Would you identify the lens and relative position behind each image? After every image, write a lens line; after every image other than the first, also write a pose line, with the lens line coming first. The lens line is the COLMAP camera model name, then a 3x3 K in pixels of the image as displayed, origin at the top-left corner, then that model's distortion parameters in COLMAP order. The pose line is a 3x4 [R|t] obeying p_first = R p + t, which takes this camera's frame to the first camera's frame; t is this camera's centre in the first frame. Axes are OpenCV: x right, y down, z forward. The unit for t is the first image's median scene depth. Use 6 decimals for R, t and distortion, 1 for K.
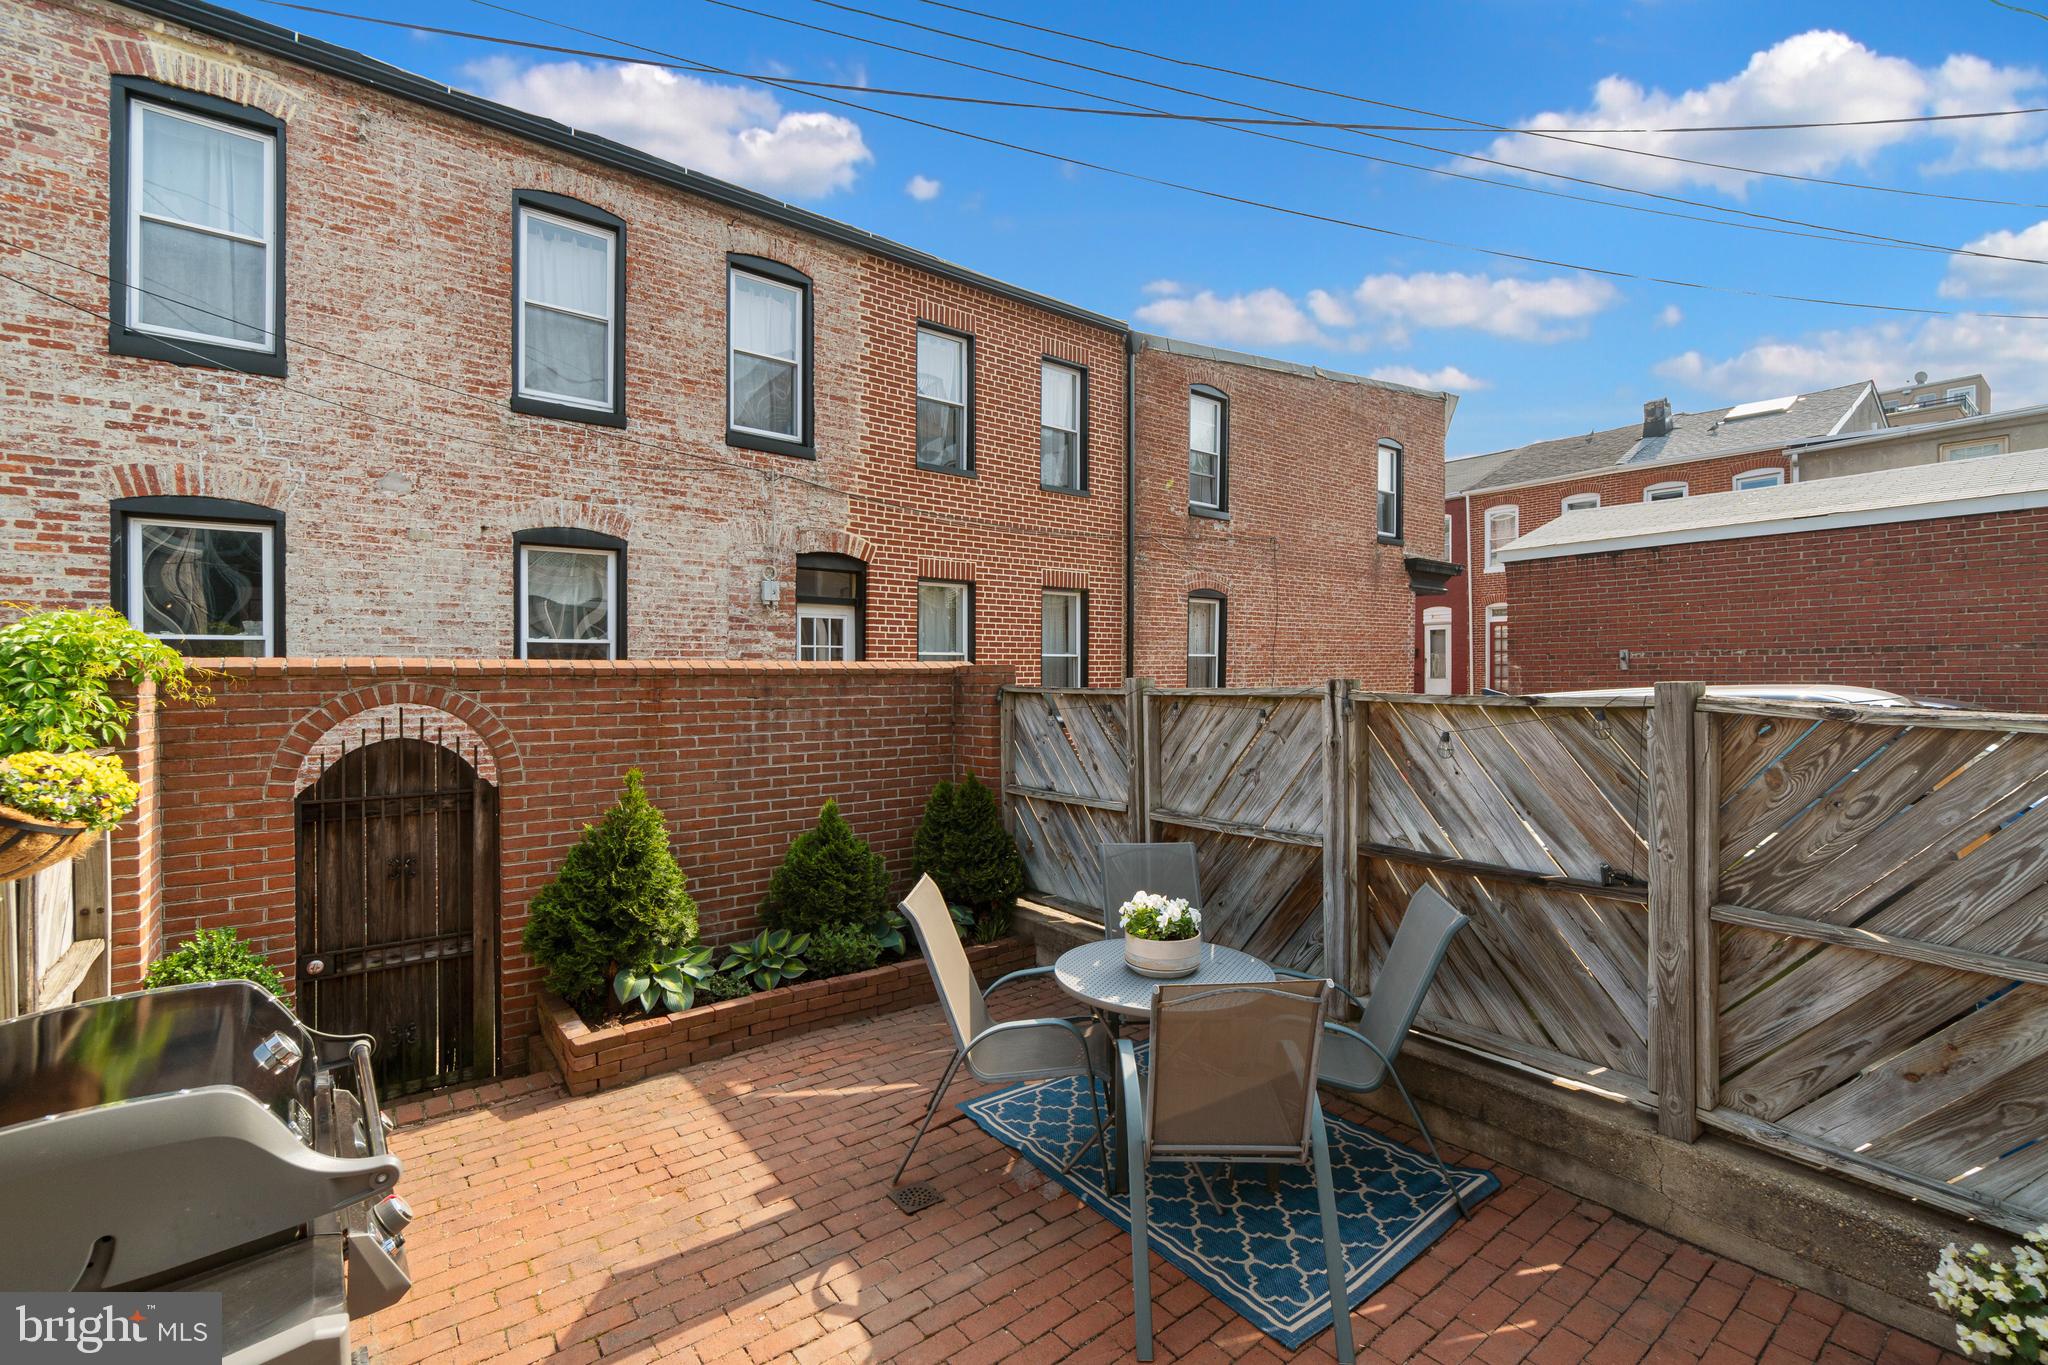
lens RADIAL K [[884.0, 0, 1017.4], [0, 884.0, 675.6], [0, 0, 1]] dist [-0.003717, 0.000129]
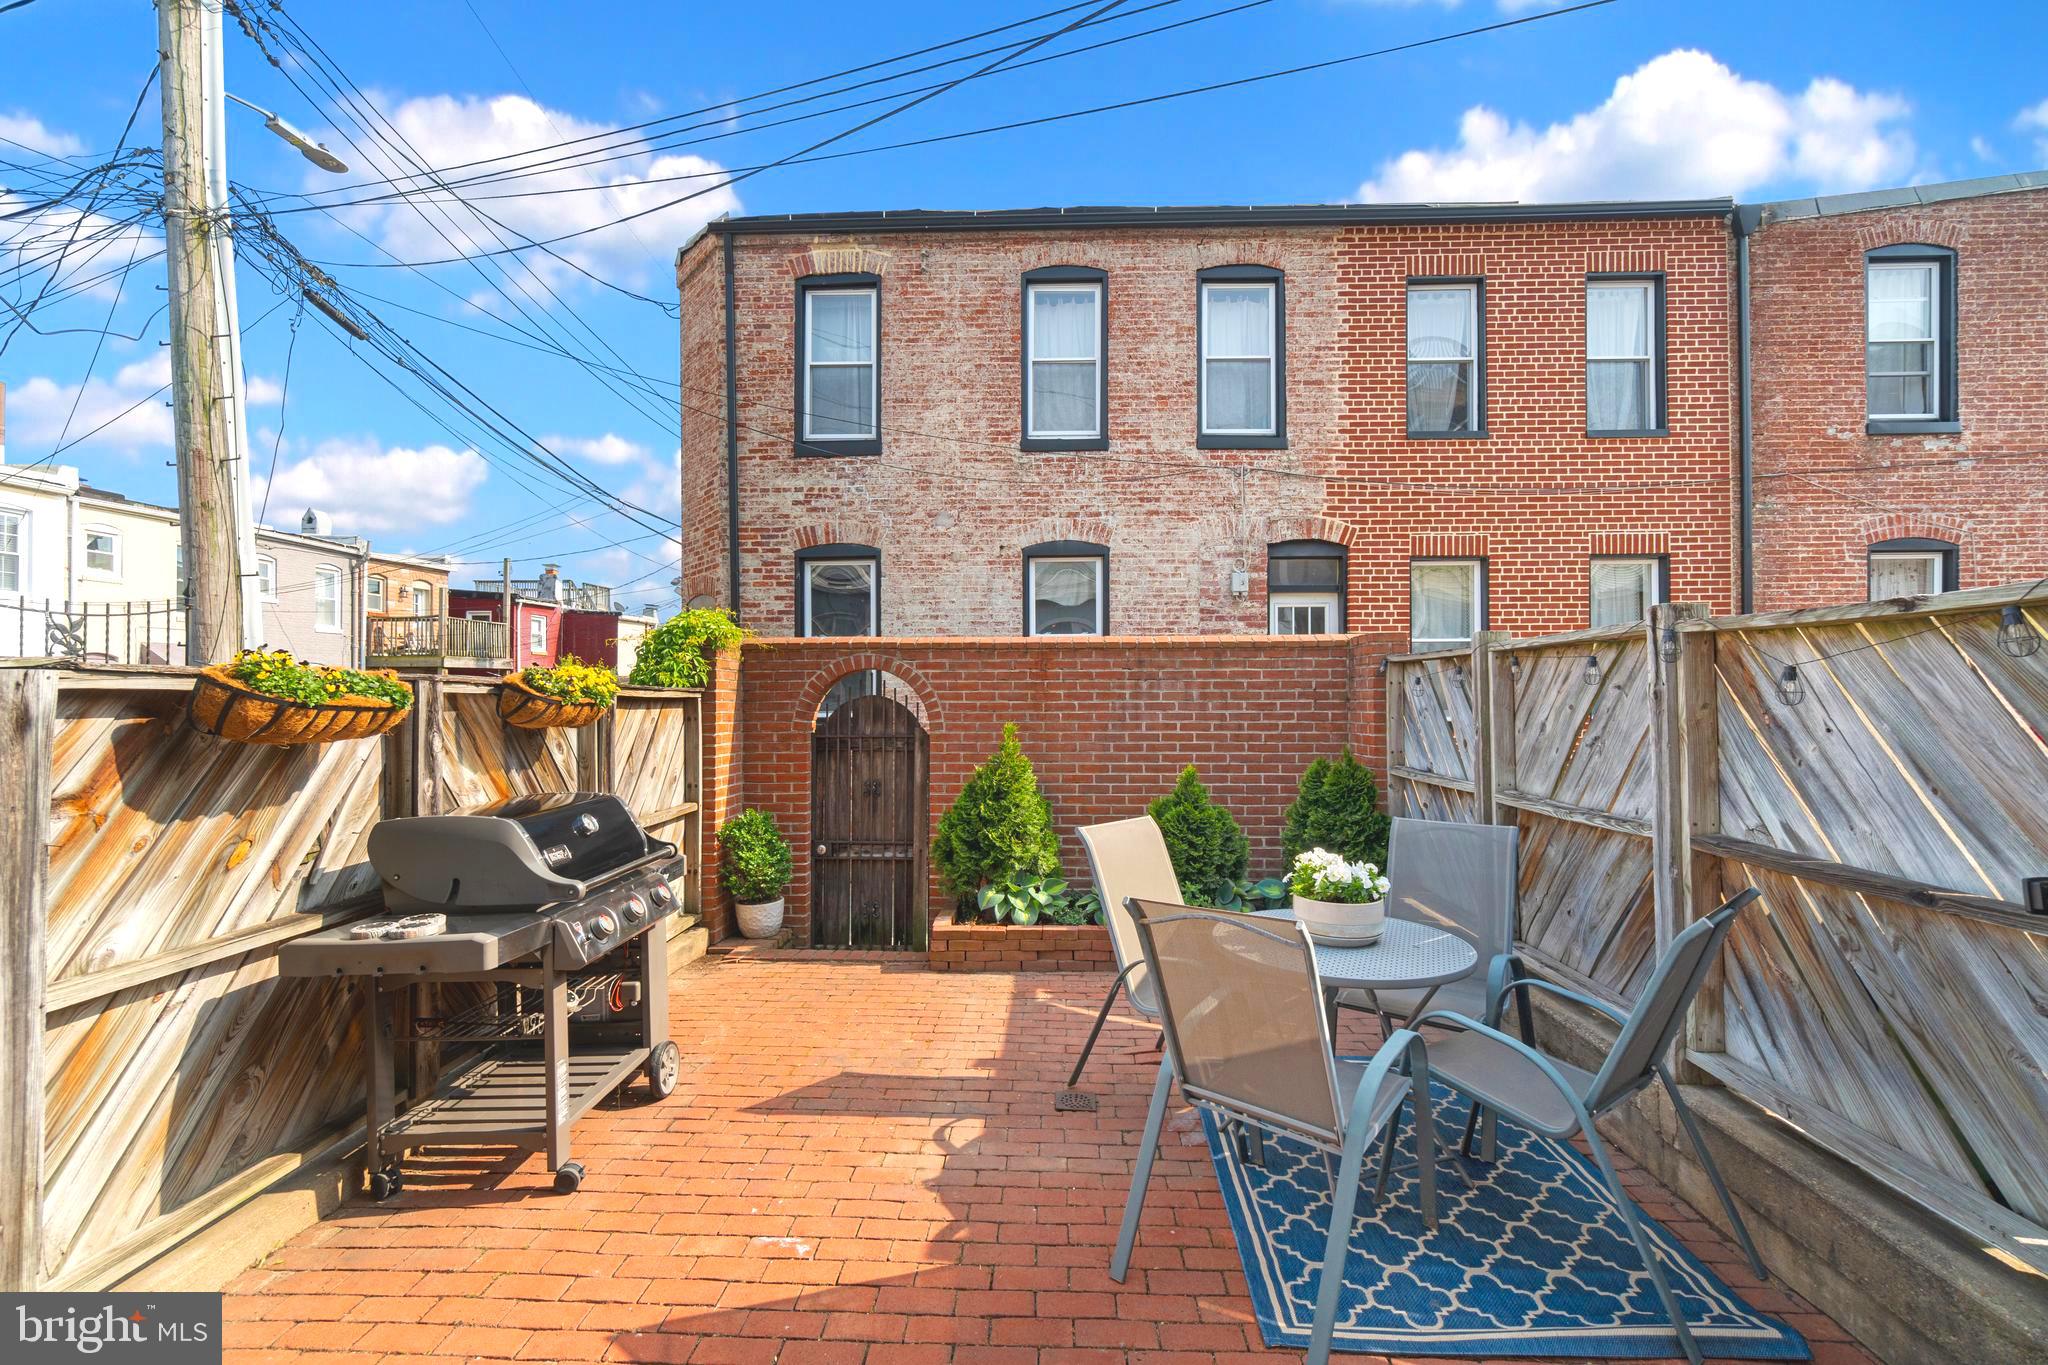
lens RADIAL K [[885.9, 0, 1026.5], [0, 885.9, 678.6], [0, 0, 1]] dist [-0.004608, 0.001410]
pose [[0.761712, -0.009892, -0.647840, 0.303419], [-0.002035, 0.999842, -0.017659, 0.054371], [0.647912, 0.014769, 0.761572, 0.076053]]
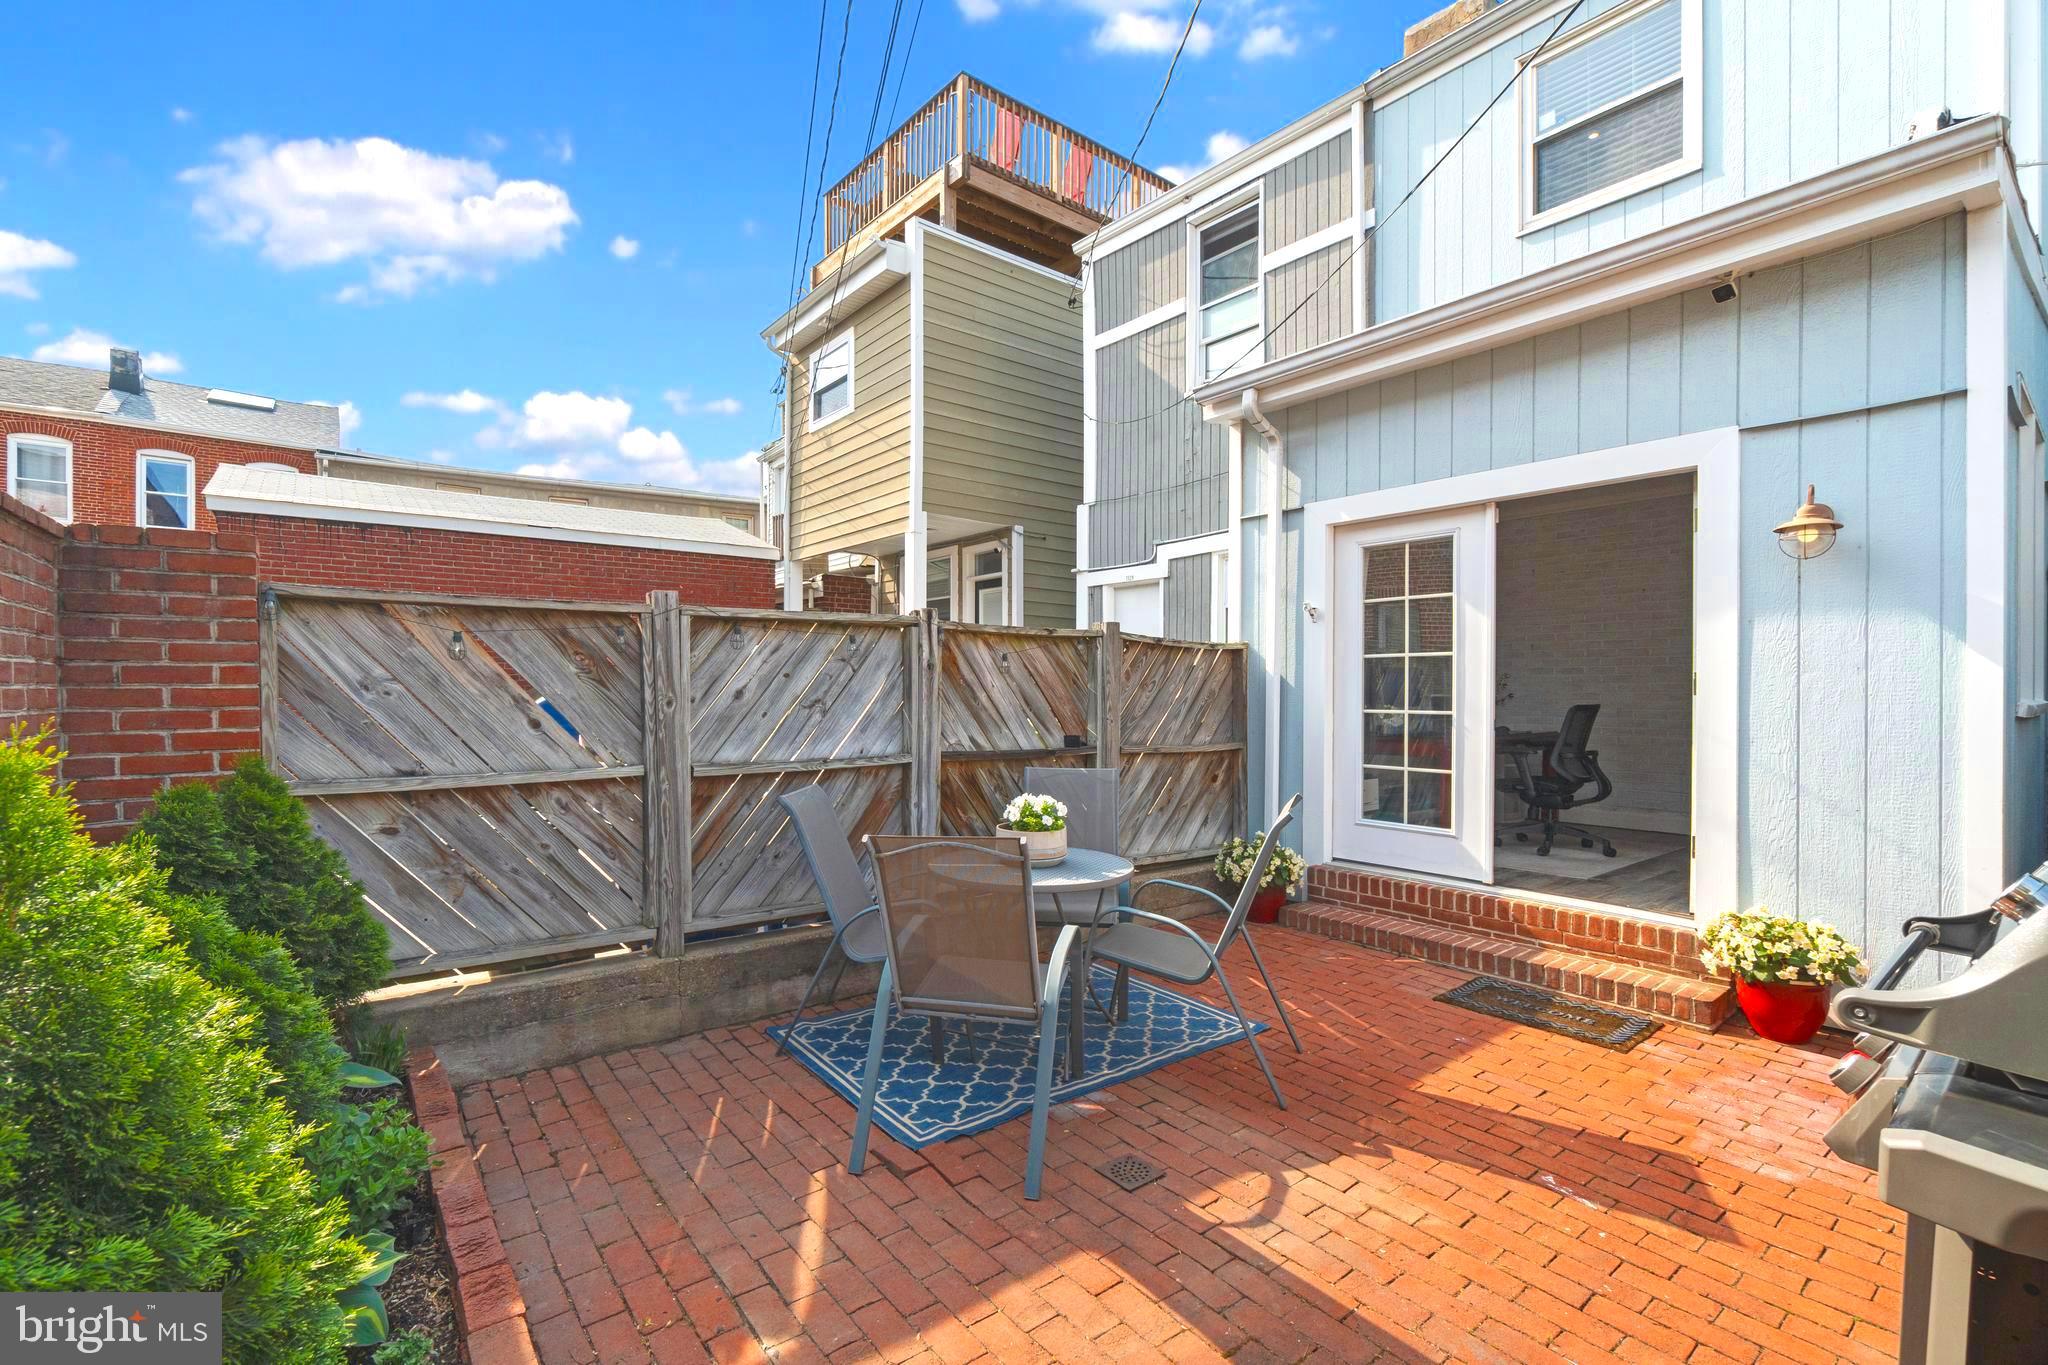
lens RADIAL K [[891.5, 0, 1017.4], [0, 891.5, 693.5], [0, 0, 1]] dist [-0.003439, 0.000008]
pose [[0.006883, 0.000107, 0.999976, -0.531528], [-0.001537, 0.999999, -0.000096, 0.076956], [-0.999975, -0.001537, 0.006883, 0.607860]]
